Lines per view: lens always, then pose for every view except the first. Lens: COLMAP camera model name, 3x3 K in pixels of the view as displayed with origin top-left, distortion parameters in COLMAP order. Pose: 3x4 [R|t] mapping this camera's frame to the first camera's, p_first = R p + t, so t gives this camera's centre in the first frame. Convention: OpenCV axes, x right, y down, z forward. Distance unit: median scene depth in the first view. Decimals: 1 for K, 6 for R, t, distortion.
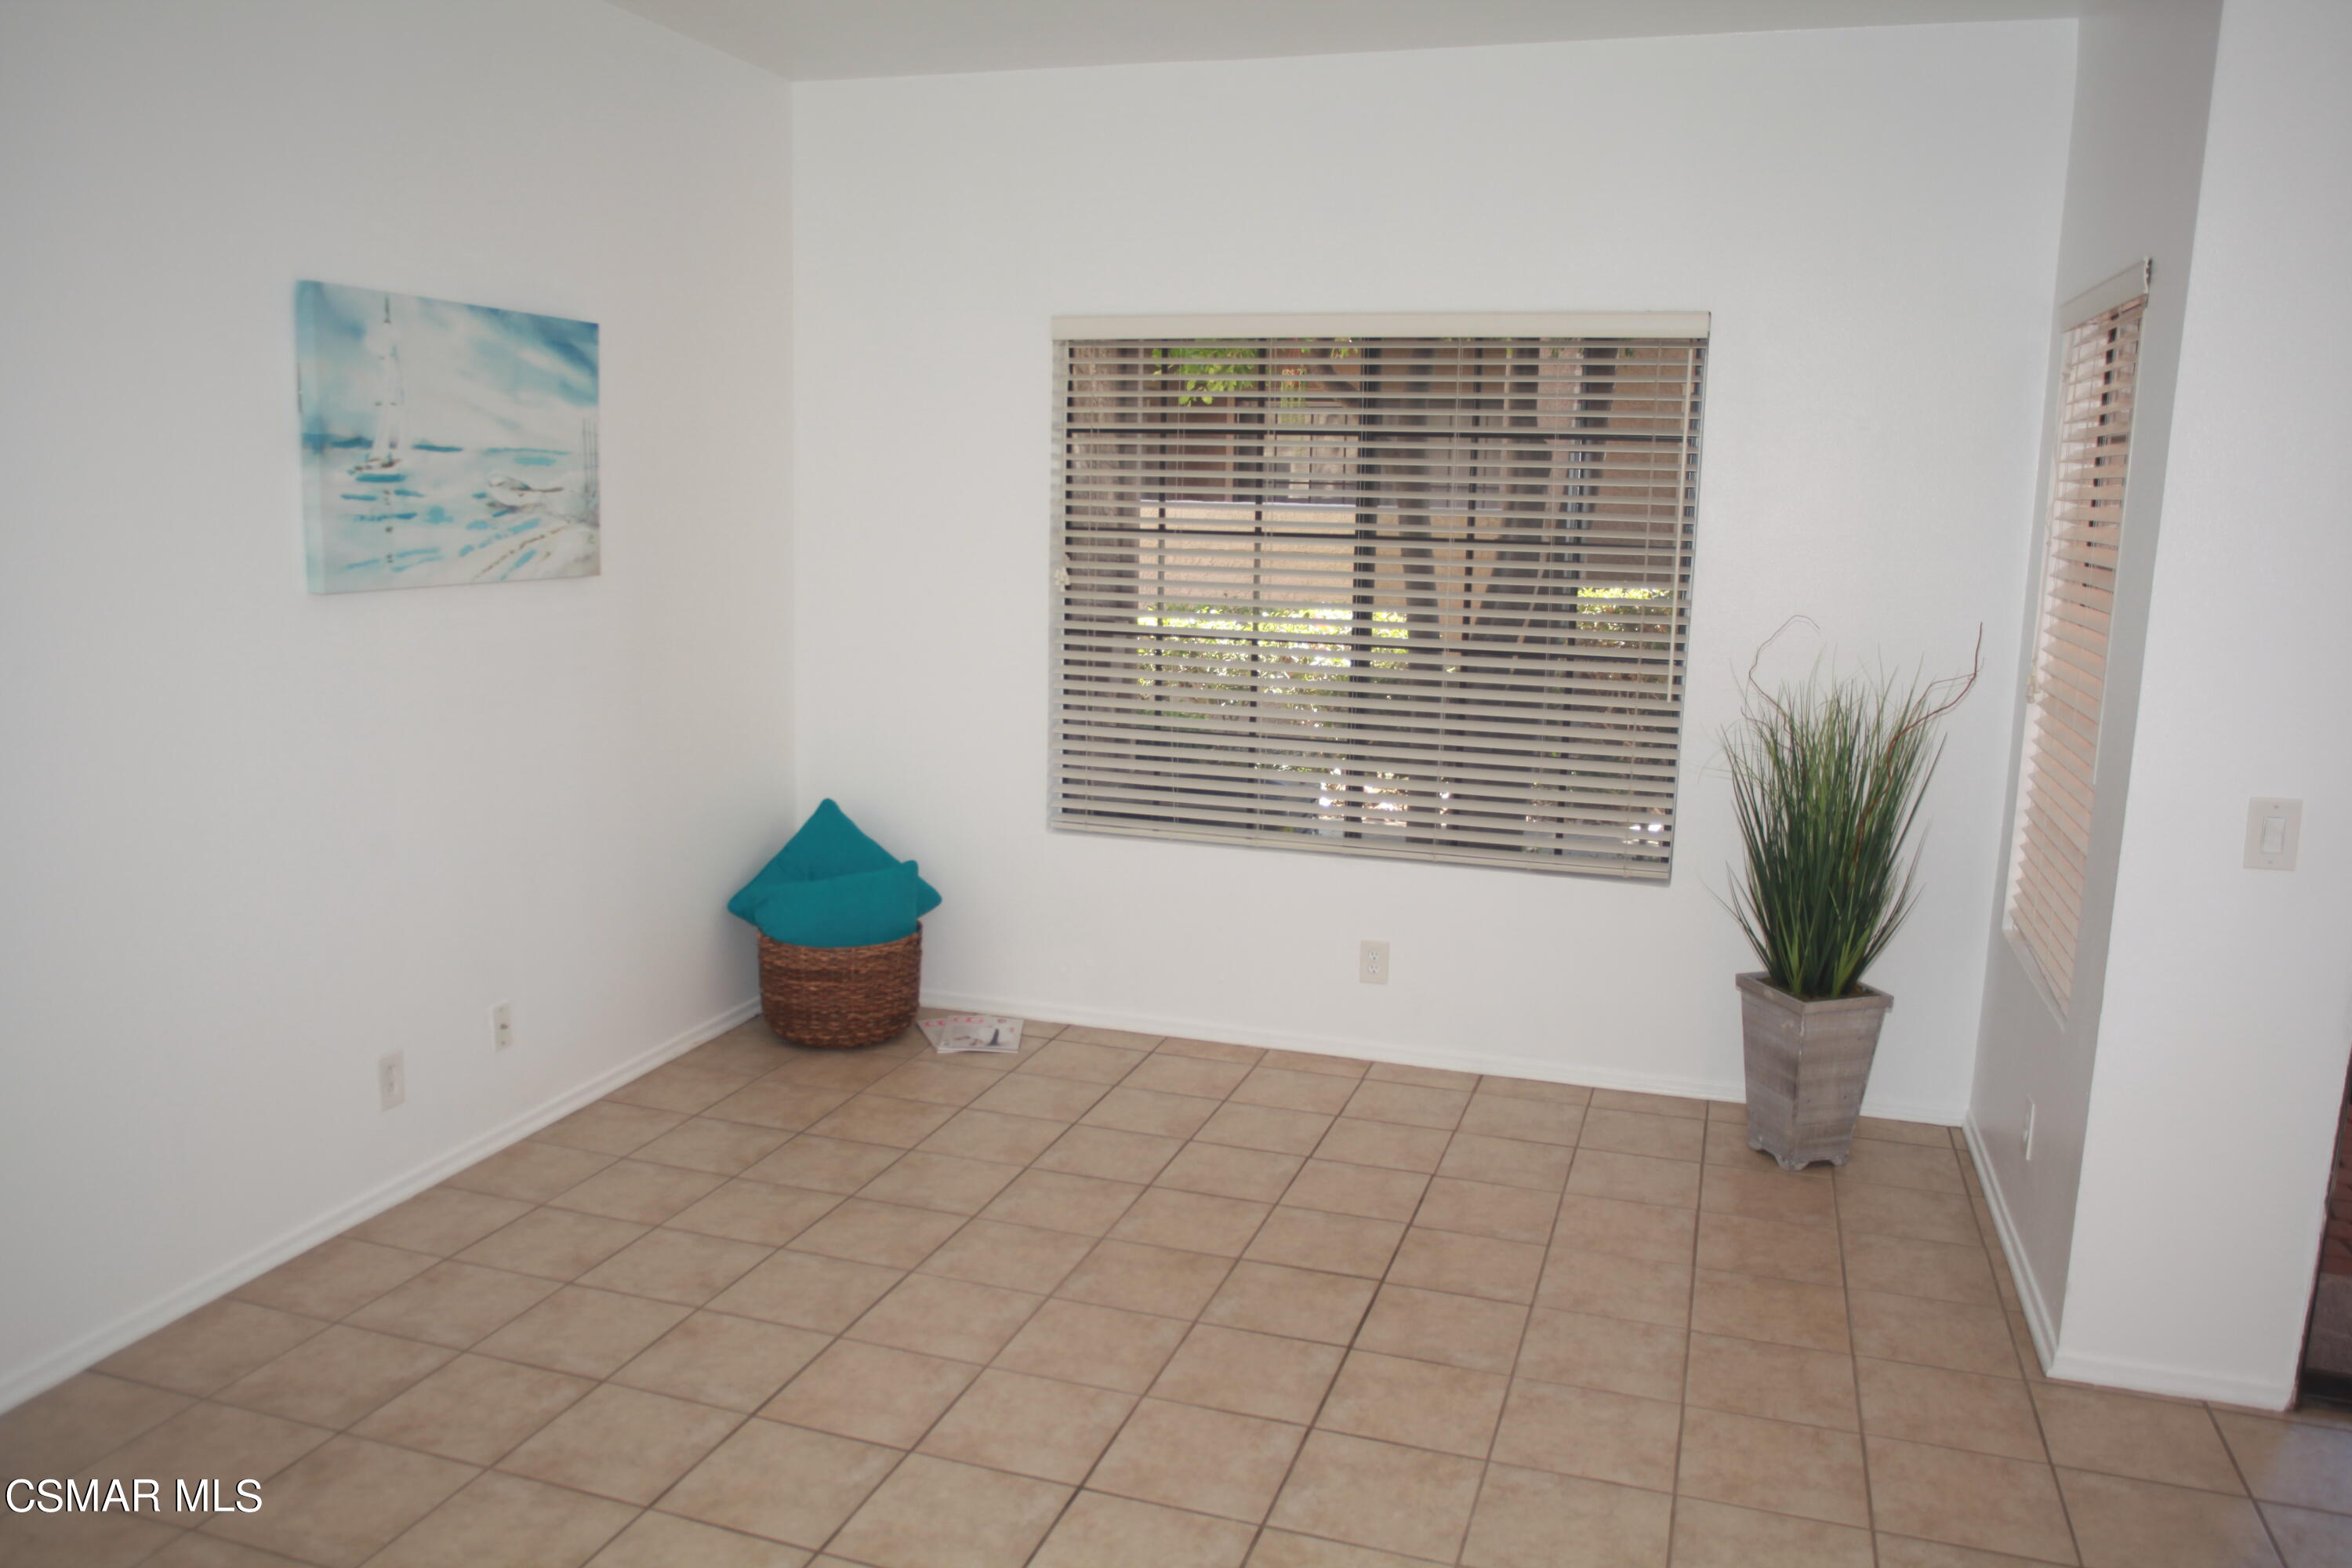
lens RADIAL K [[1749.5, 0, 1162.2], [0, 1749.5, 796.6], [0, 0, 1]] dist [-0.053751, 0.015261]
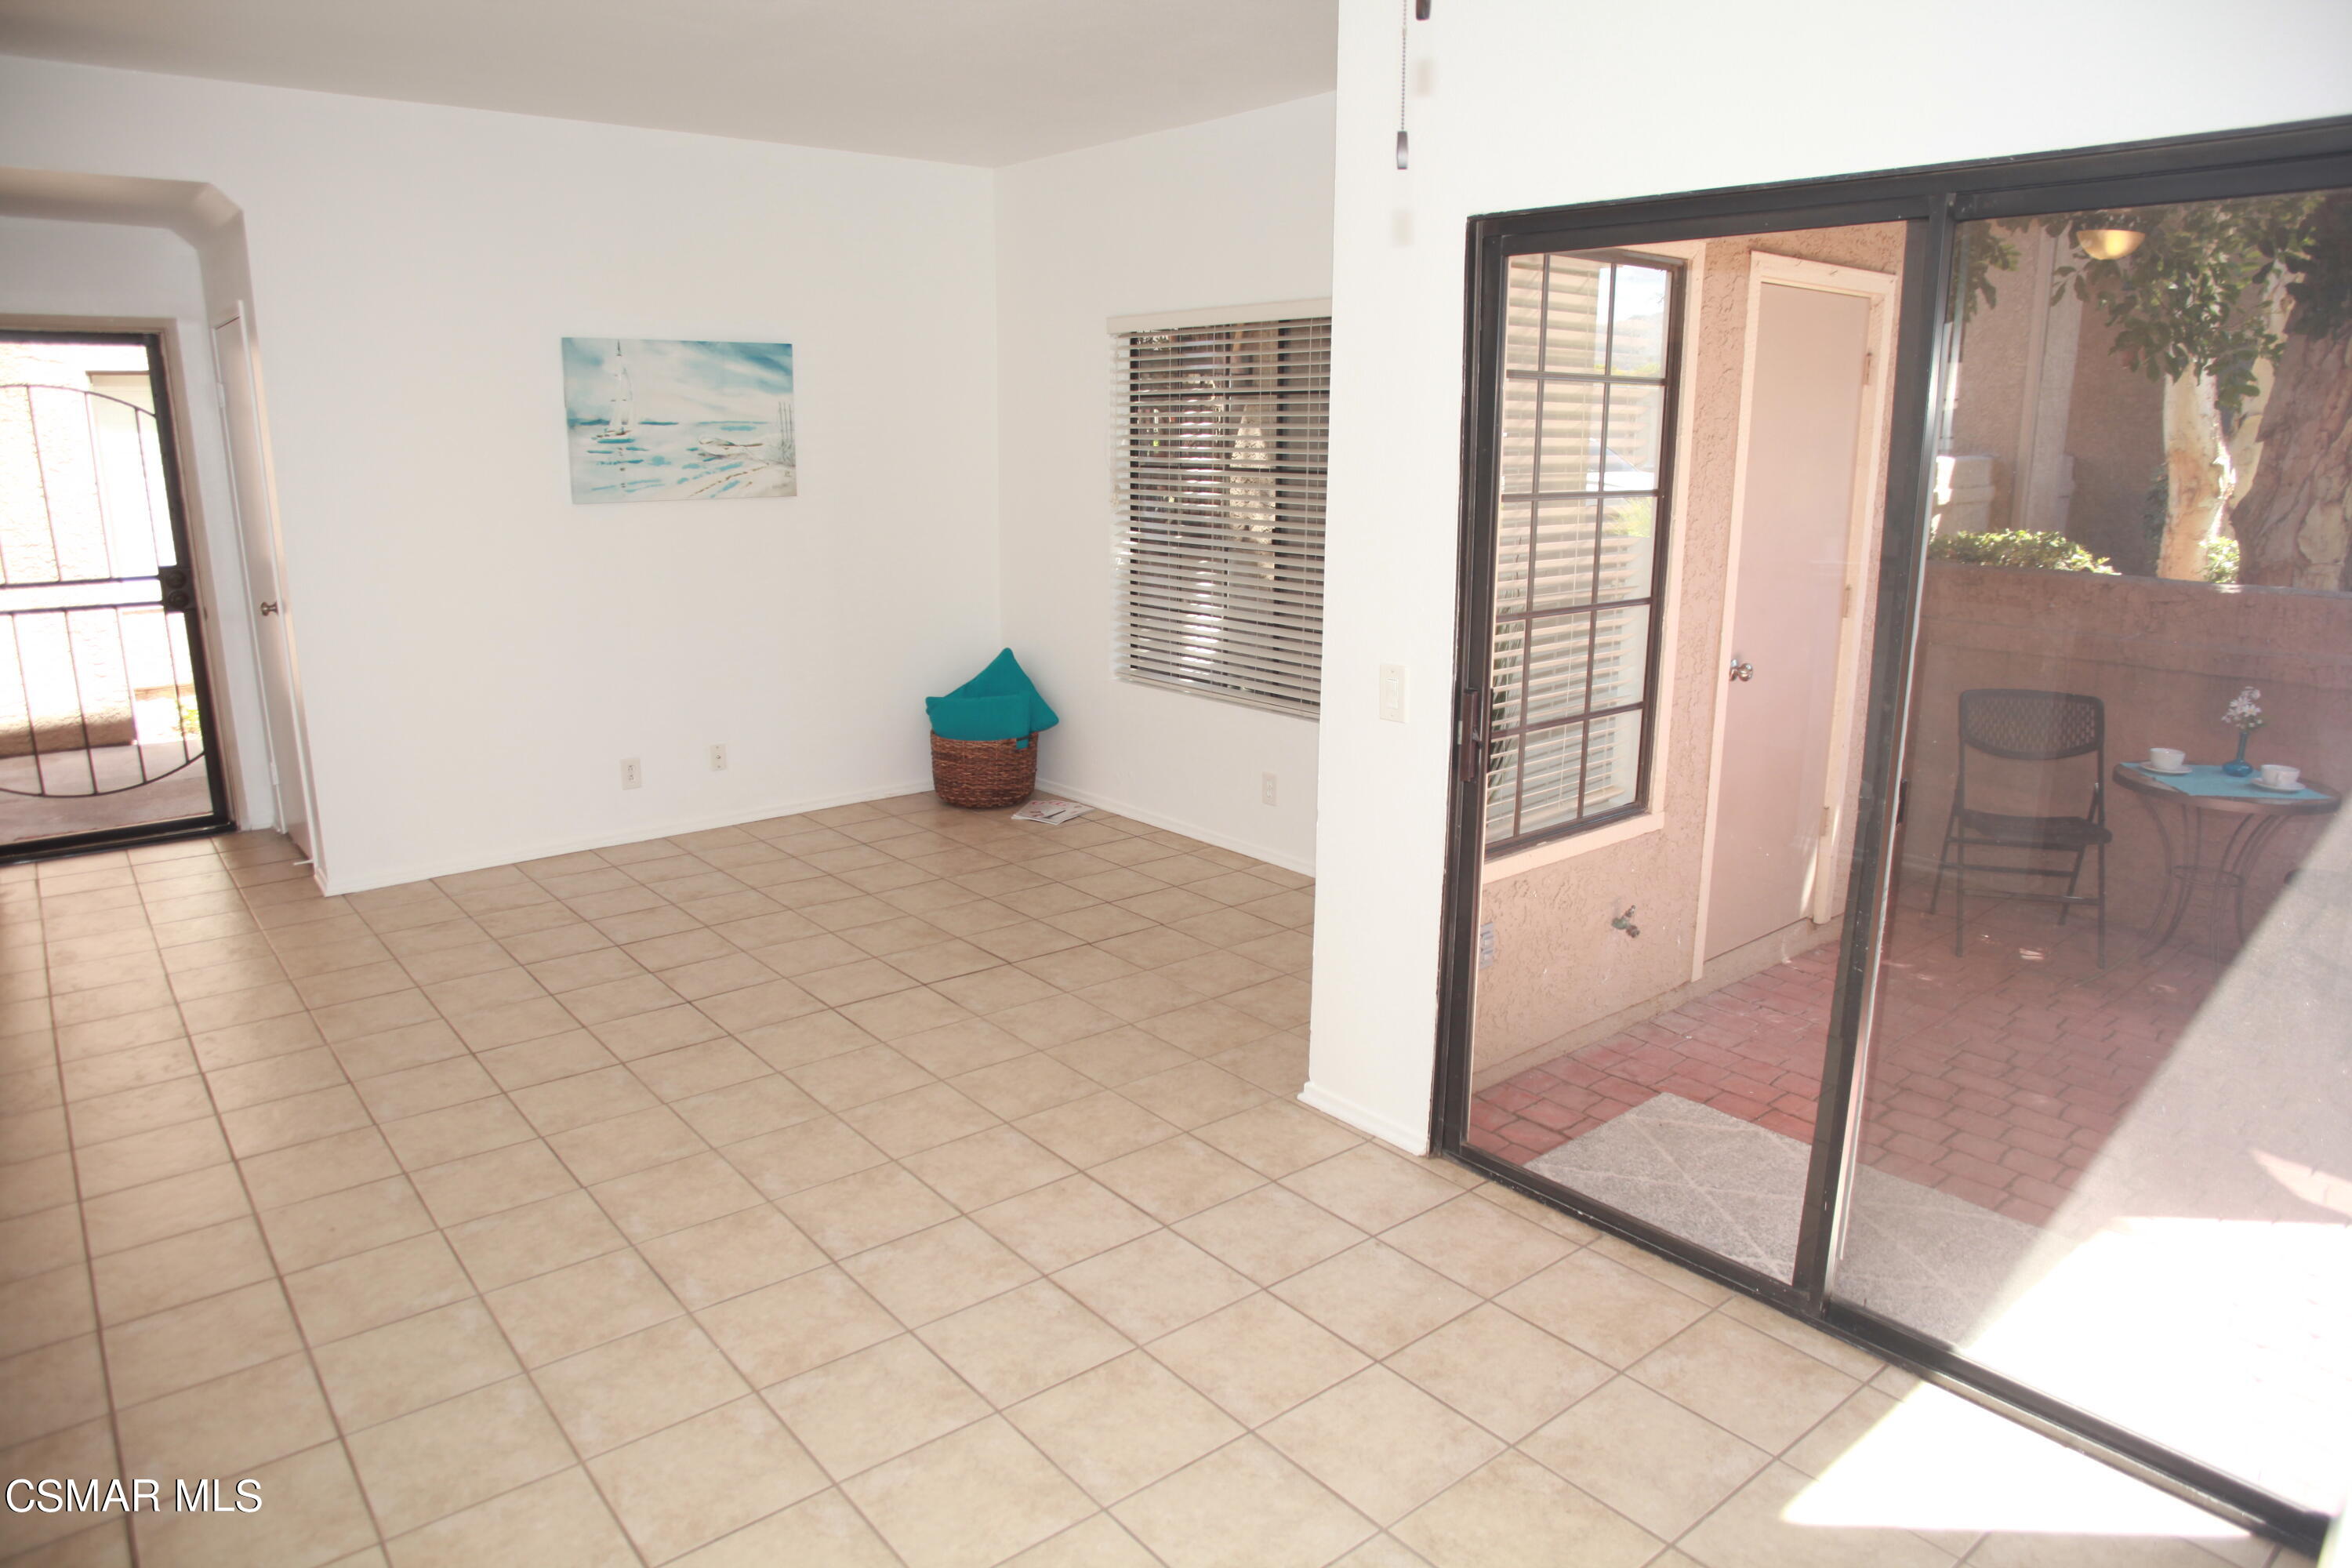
lens RADIAL K [[1496.6, 0, 1175.9], [0, 1496.6, 789.5], [0, 0, 1]] dist [-0.082156, 0.021758]
pose [[0.848013, 0.108705, -0.518707, 0.789435], [-0.078722, 0.993717, 0.079552, 0.010712], [0.524096, -0.026627, 0.851243, -0.026848]]
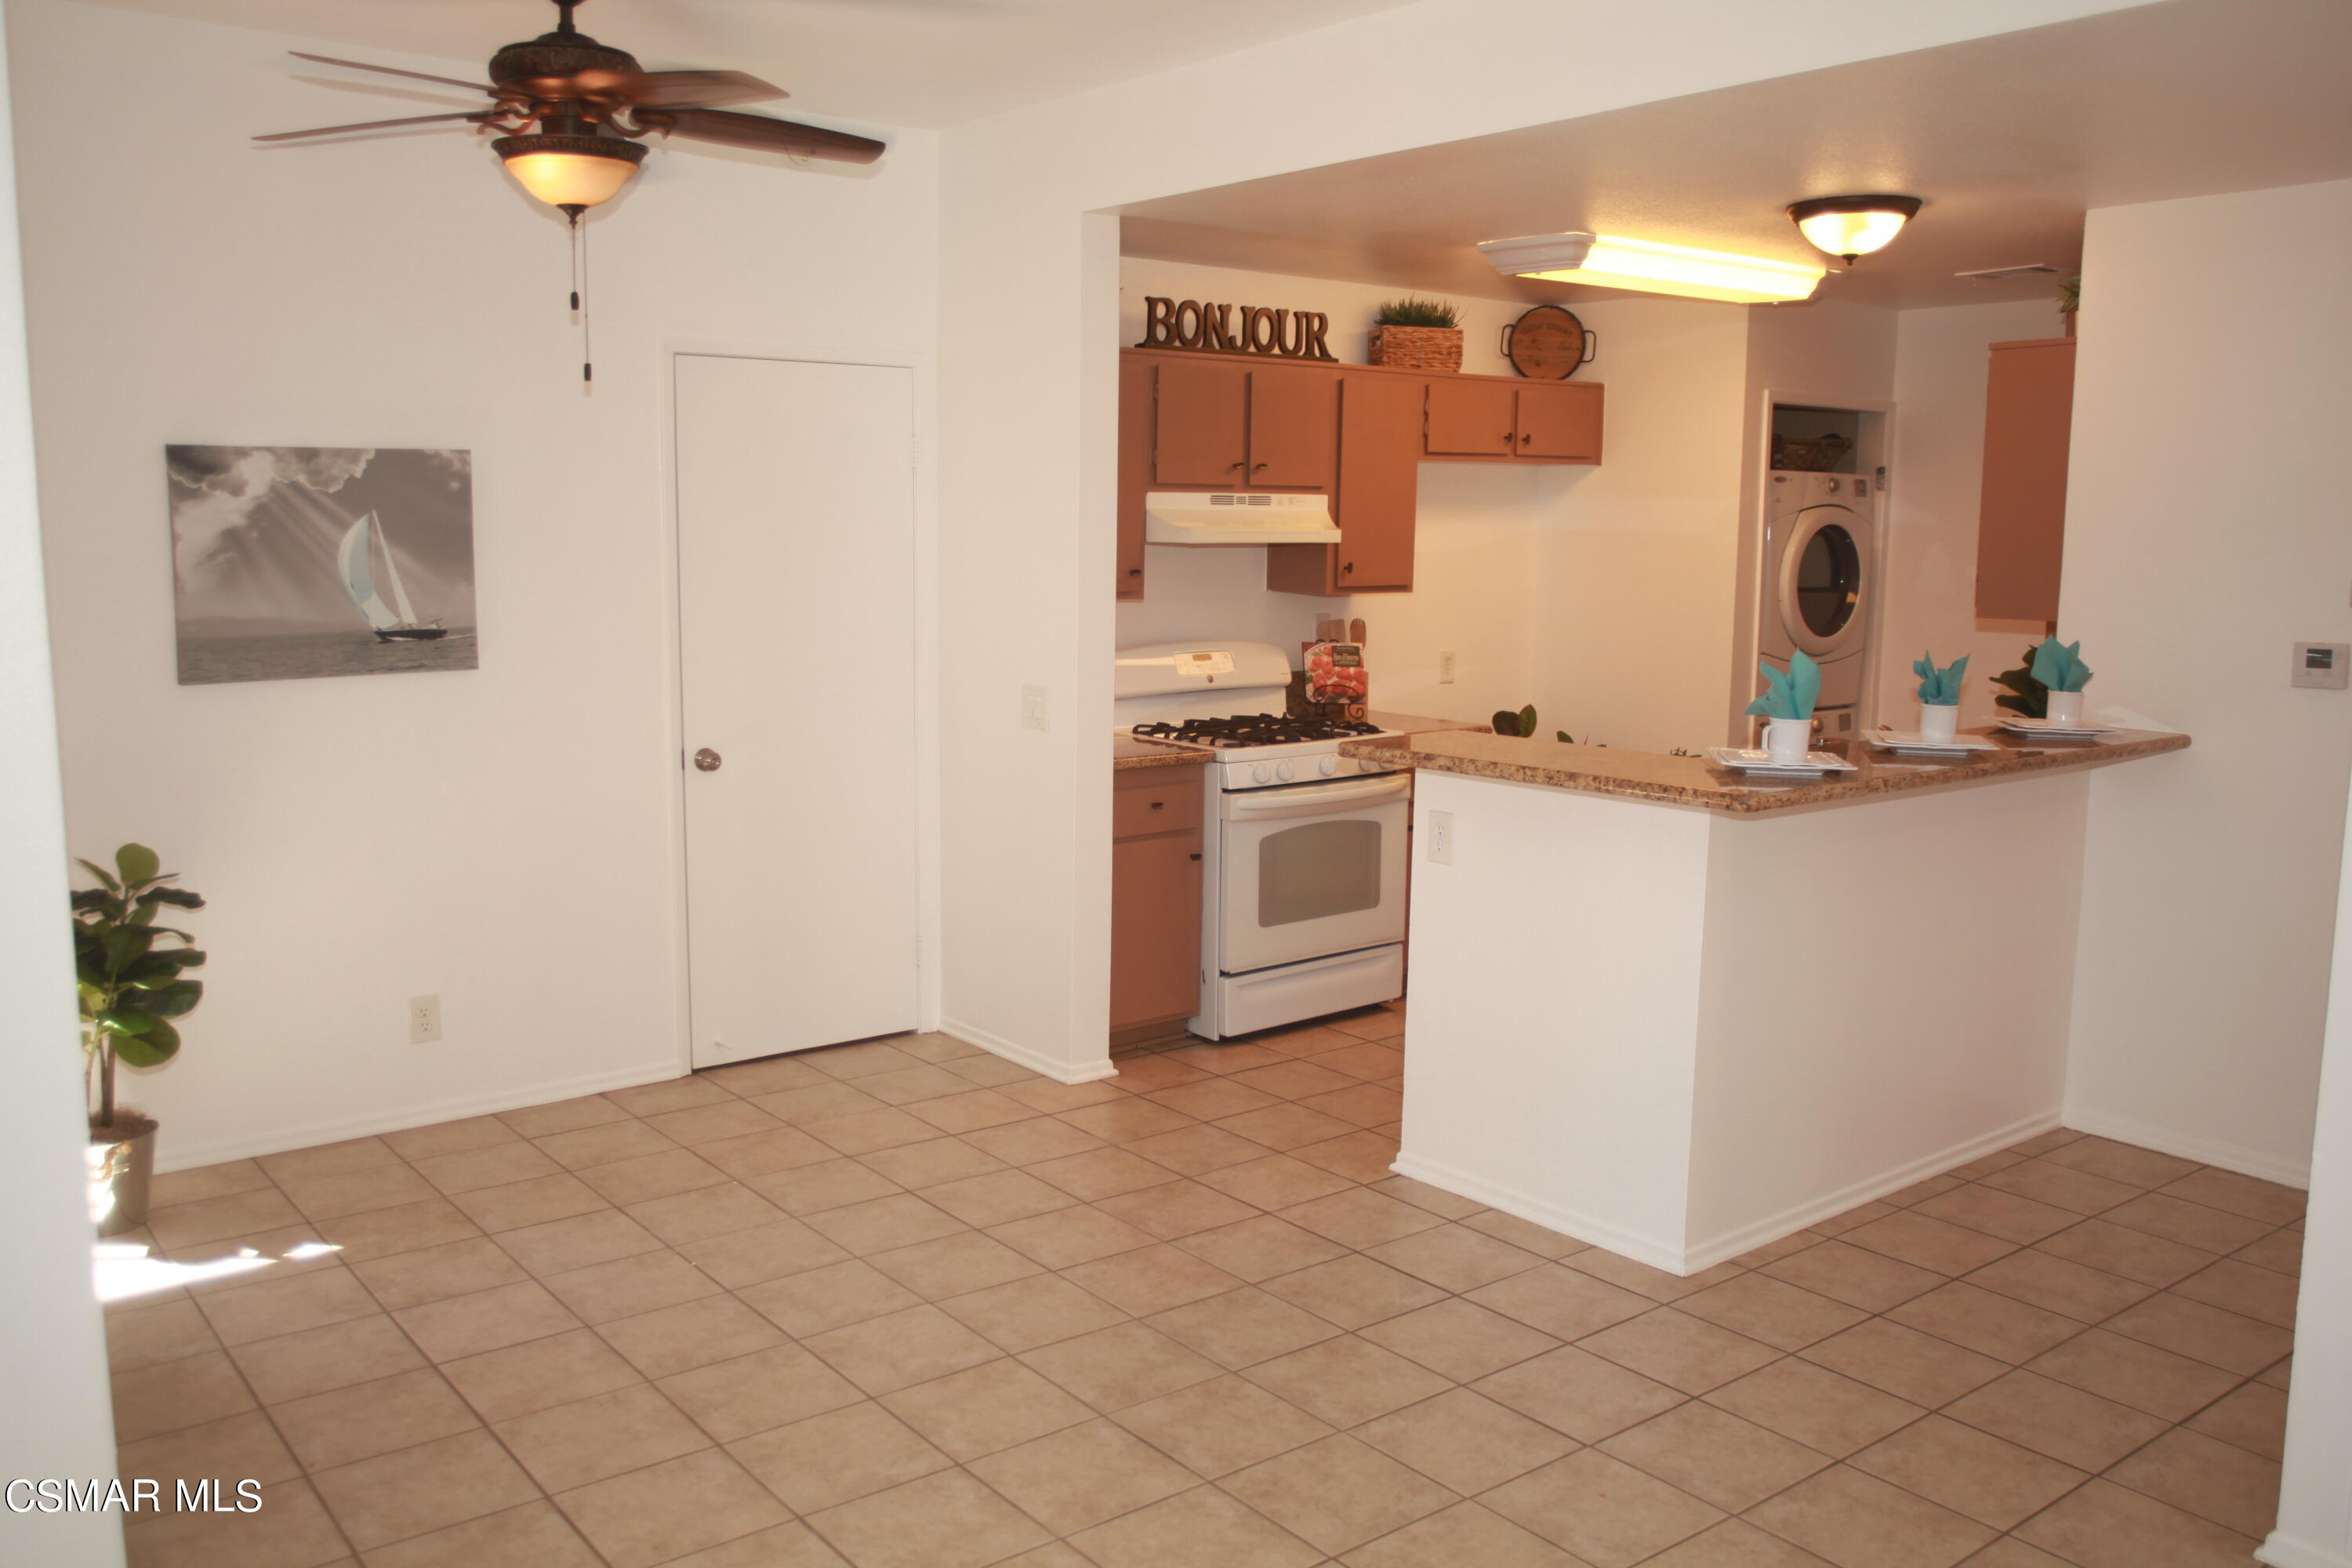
lens RADIAL K [[1936.5, 0, 1178.2], [0, 1936.5, 777.2], [0, 0, 1]] dist [-0.026854, -0.018641]
pose [[-0.838417, -0.100392, 0.535704, -0.184123], [0.069788, 0.955024, 0.288198, -0.189722], [-0.540543, 0.279016, -0.793702, 1.007600]]
